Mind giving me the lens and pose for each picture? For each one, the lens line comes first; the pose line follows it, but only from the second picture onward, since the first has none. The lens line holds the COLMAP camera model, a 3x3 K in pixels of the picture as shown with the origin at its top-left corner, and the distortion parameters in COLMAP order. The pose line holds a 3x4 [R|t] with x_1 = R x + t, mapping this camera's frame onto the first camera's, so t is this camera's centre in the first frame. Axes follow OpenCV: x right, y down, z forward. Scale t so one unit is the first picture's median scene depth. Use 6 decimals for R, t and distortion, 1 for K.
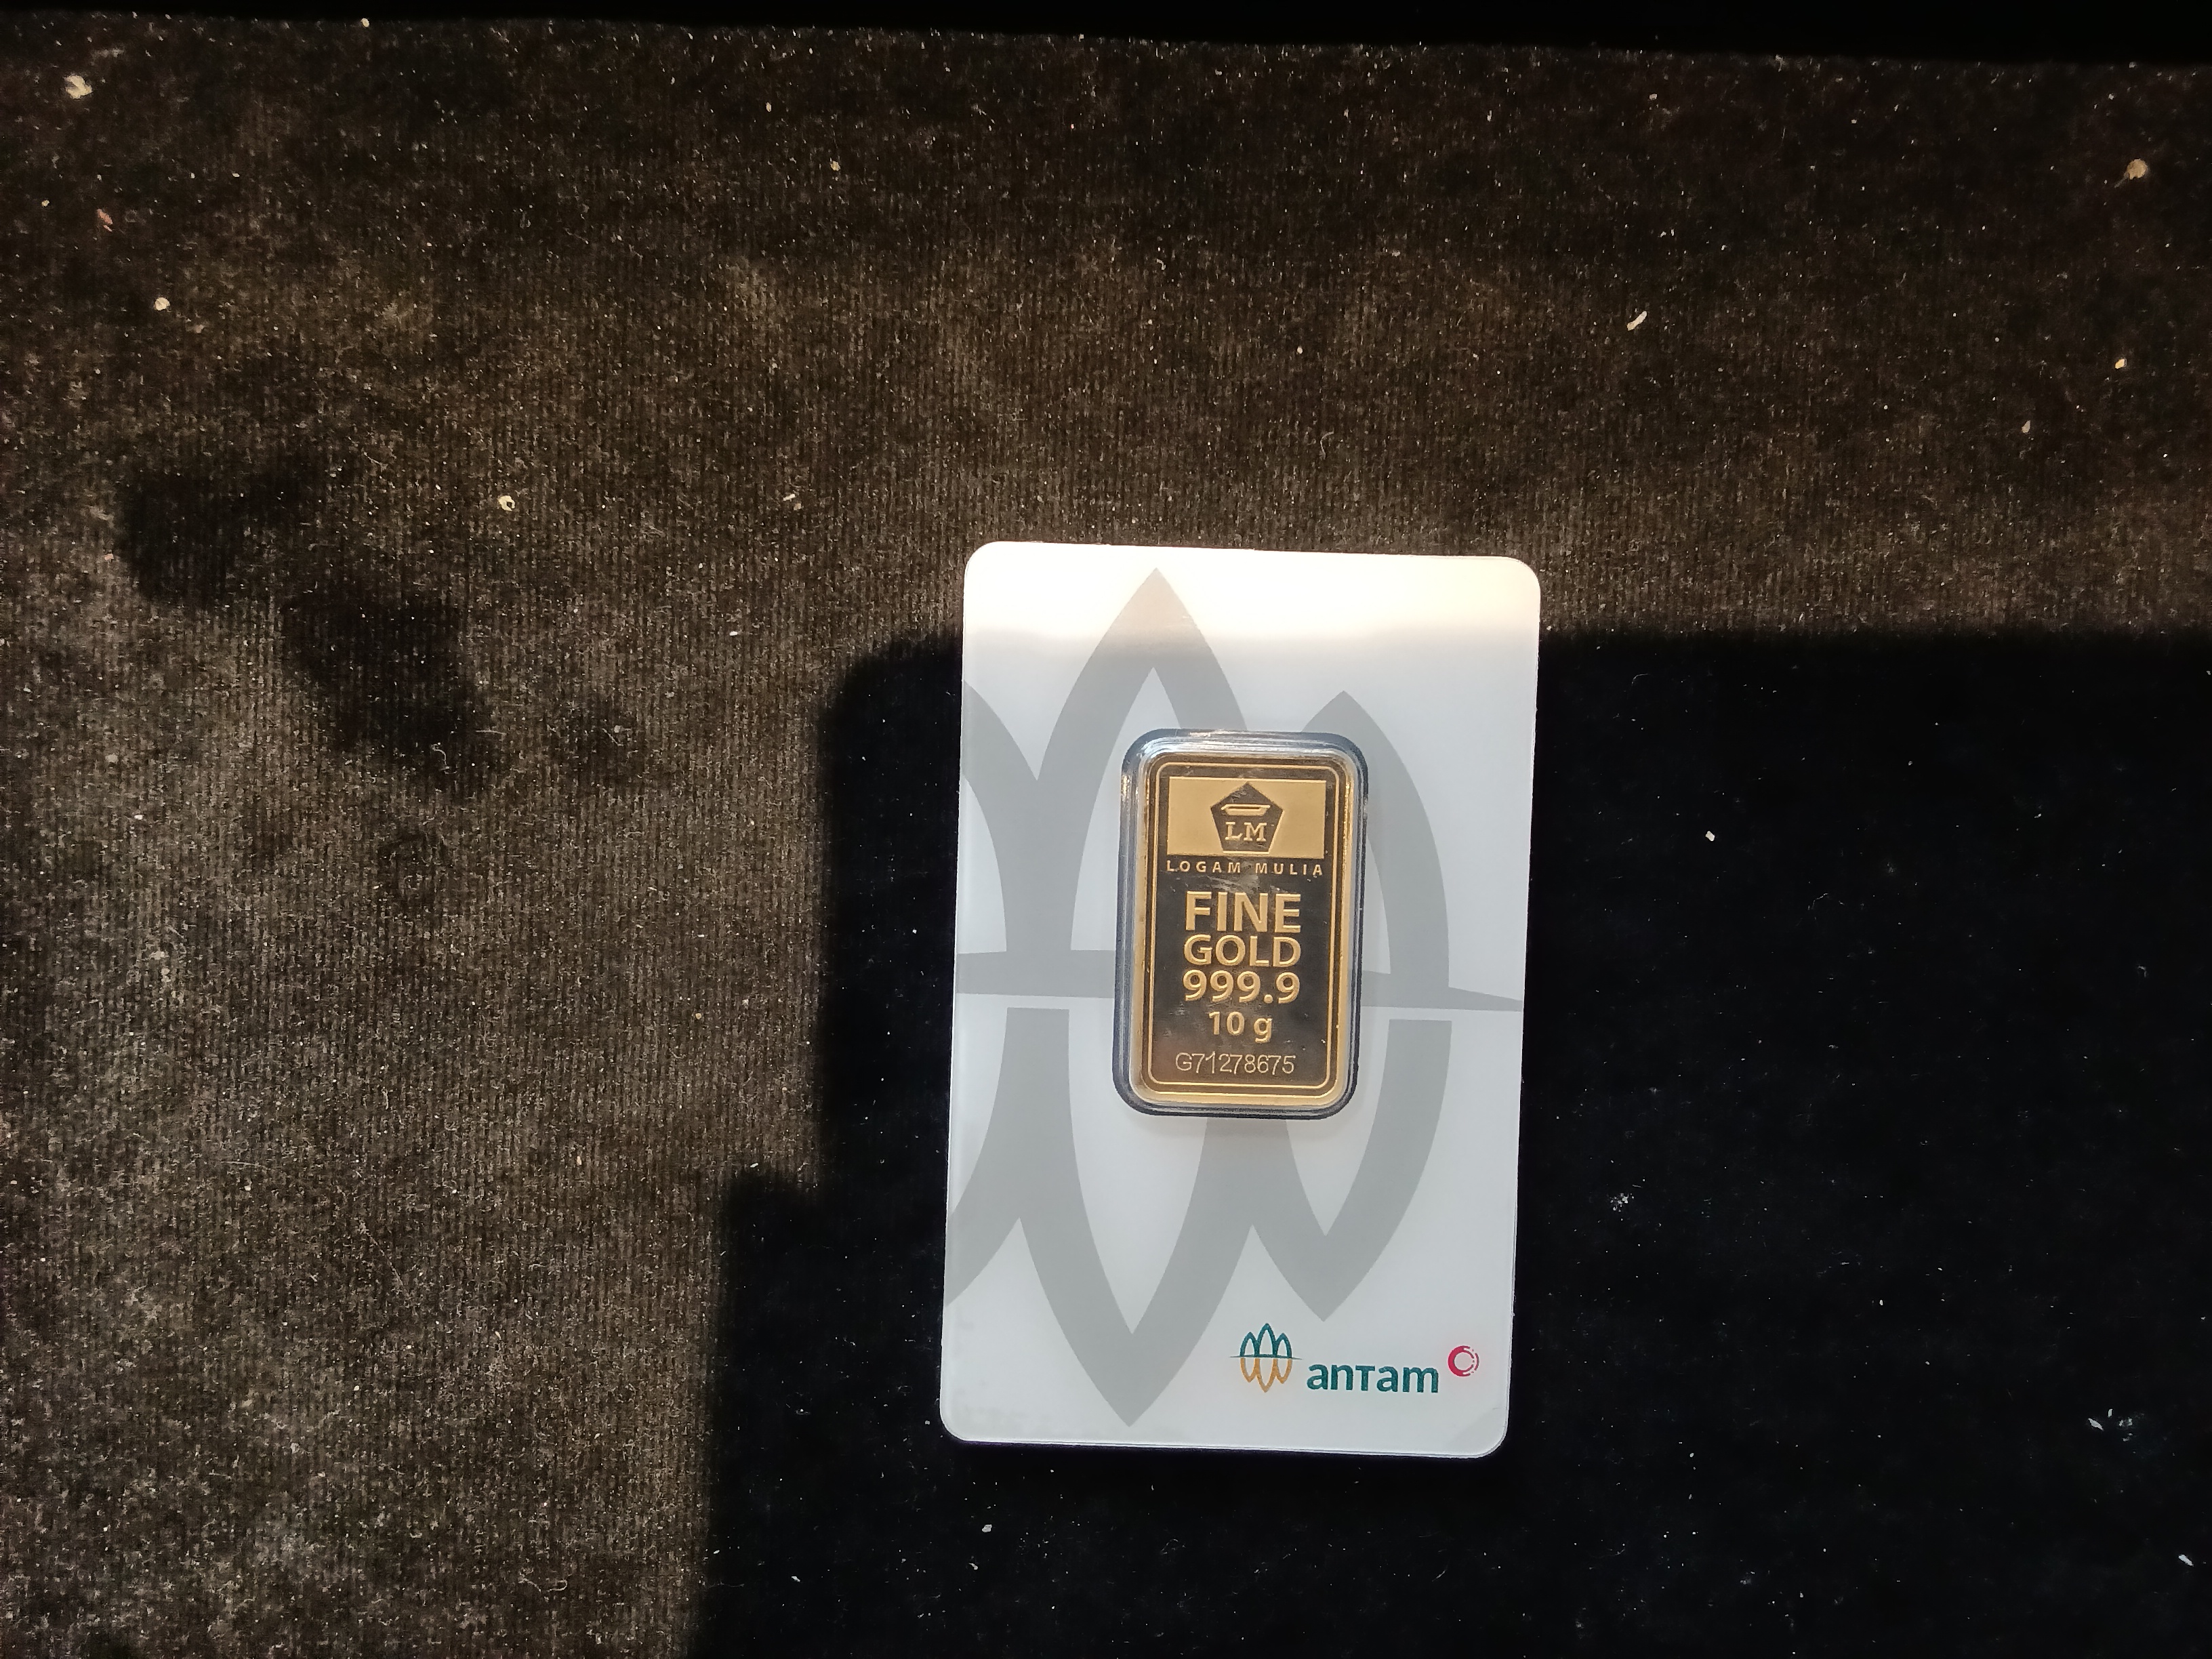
lens RADIAL K [[10682.1, 0, 1105.8], [0, 10682.1, 827.9], [0, 0, 1]] dist [-0.346807, 0.000000]
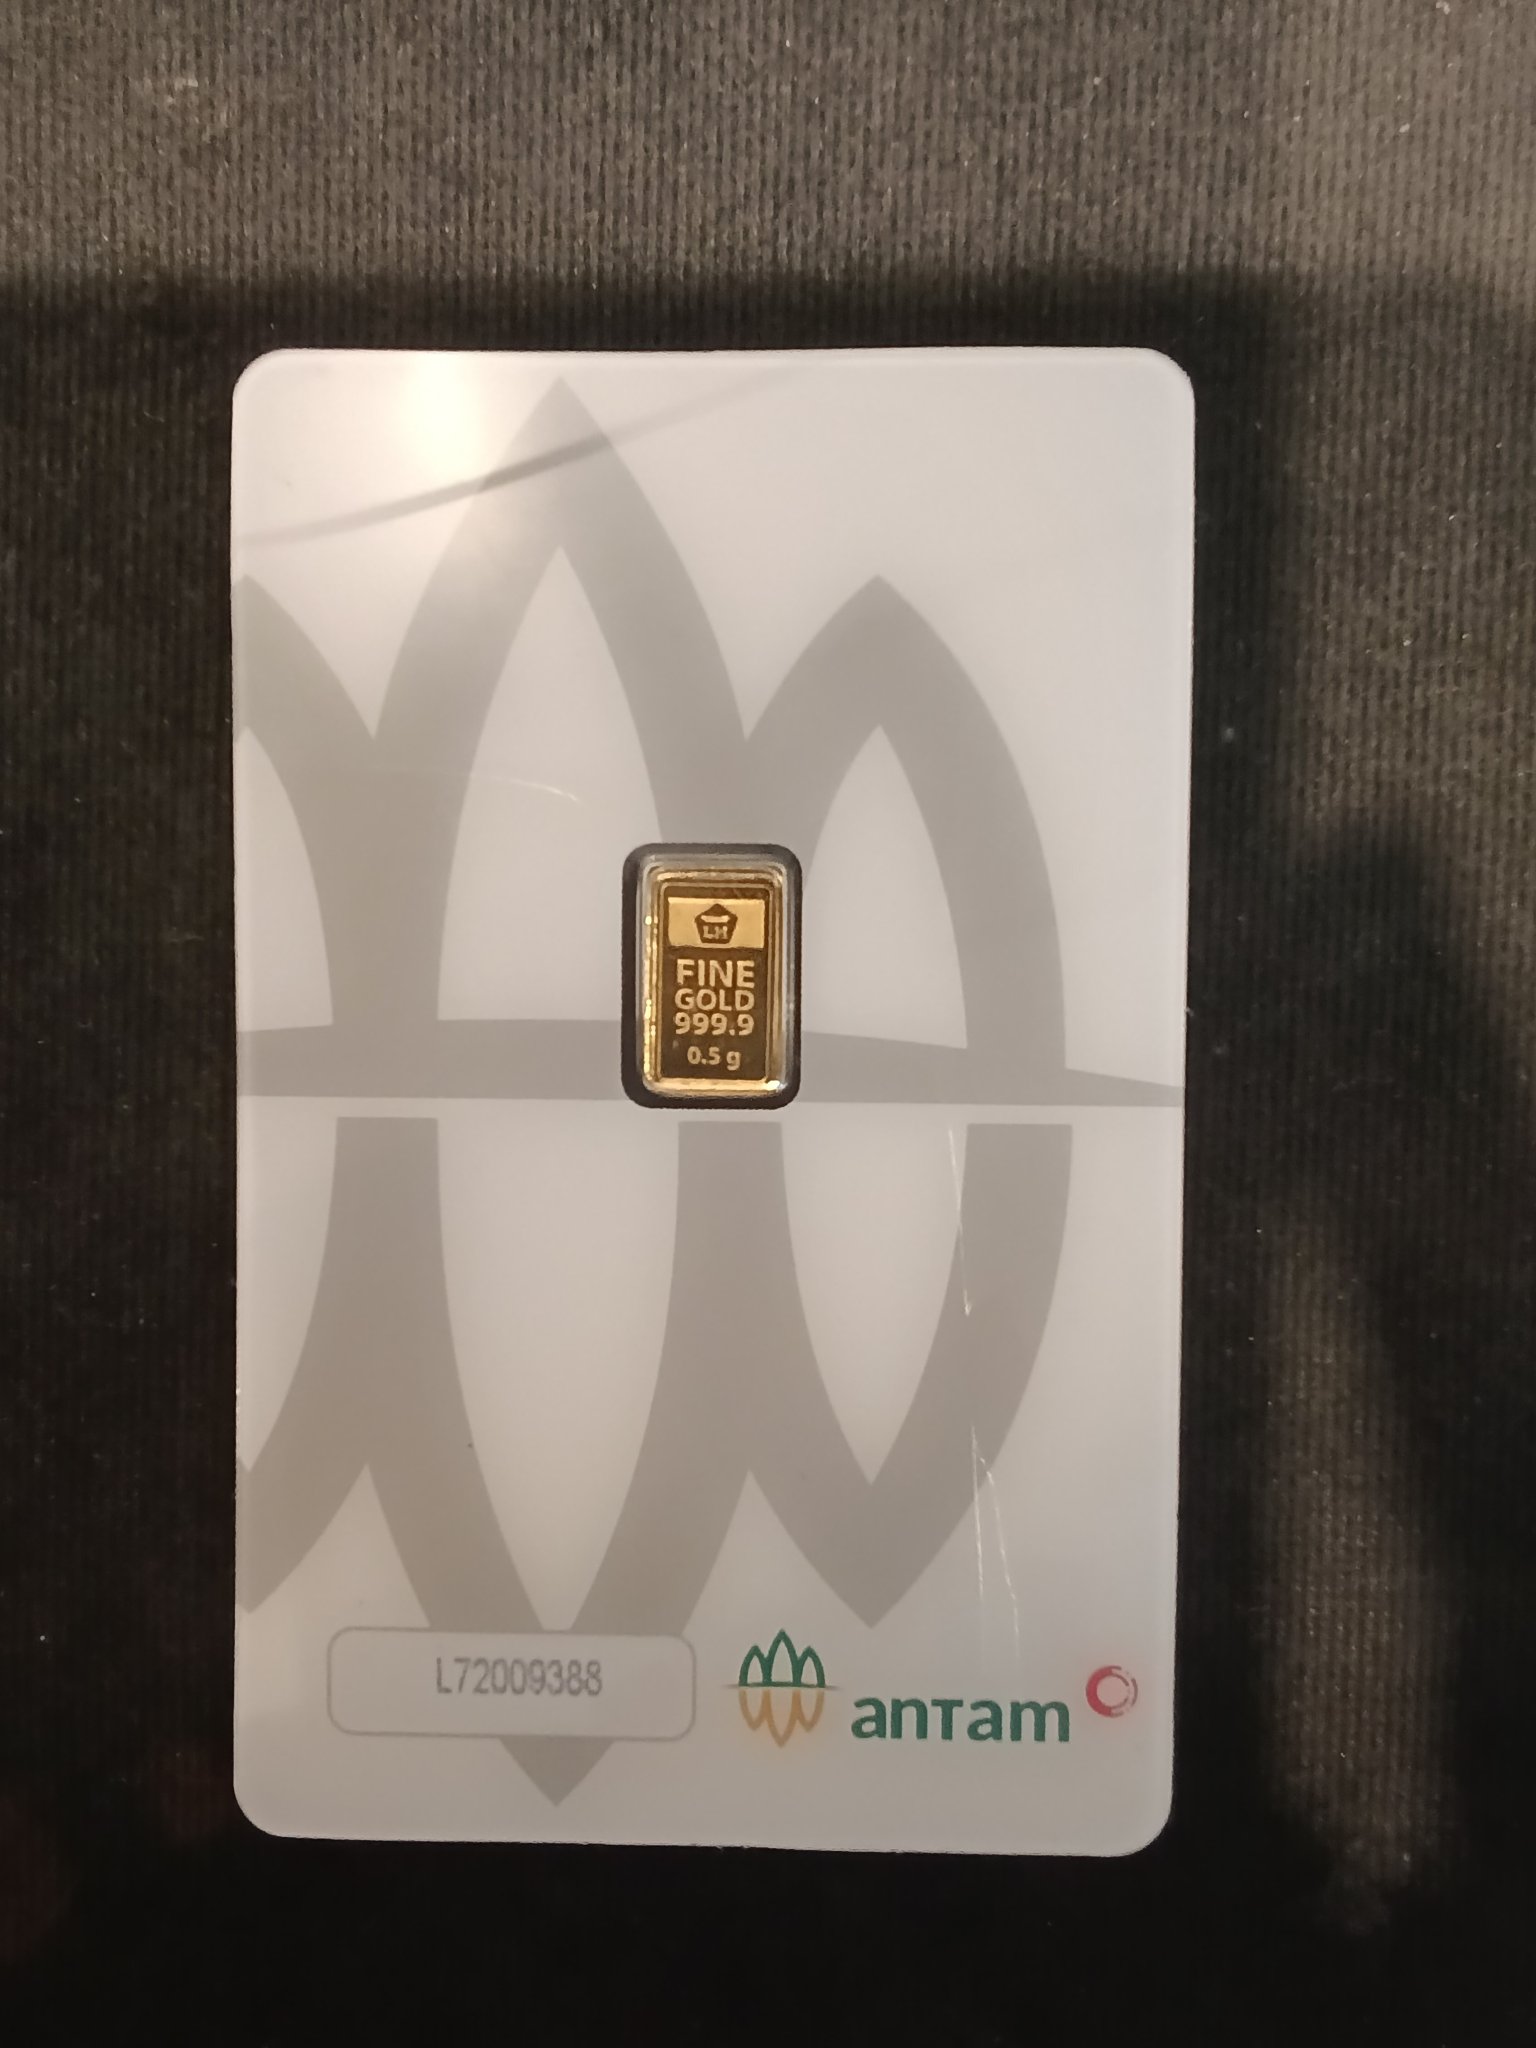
lens RADIAL K [[6237.1, 0, 768.4], [0, 6237.1, 1022.4], [0, 0, 1]] dist [0.041172, 0.000000]
pose [[0.999380, -0.028144, 0.021144, 0.007794], [0.027826, 0.999497, 0.015180, 0.006652], [-0.021561, -0.014583, 0.999661, 0.641975]]
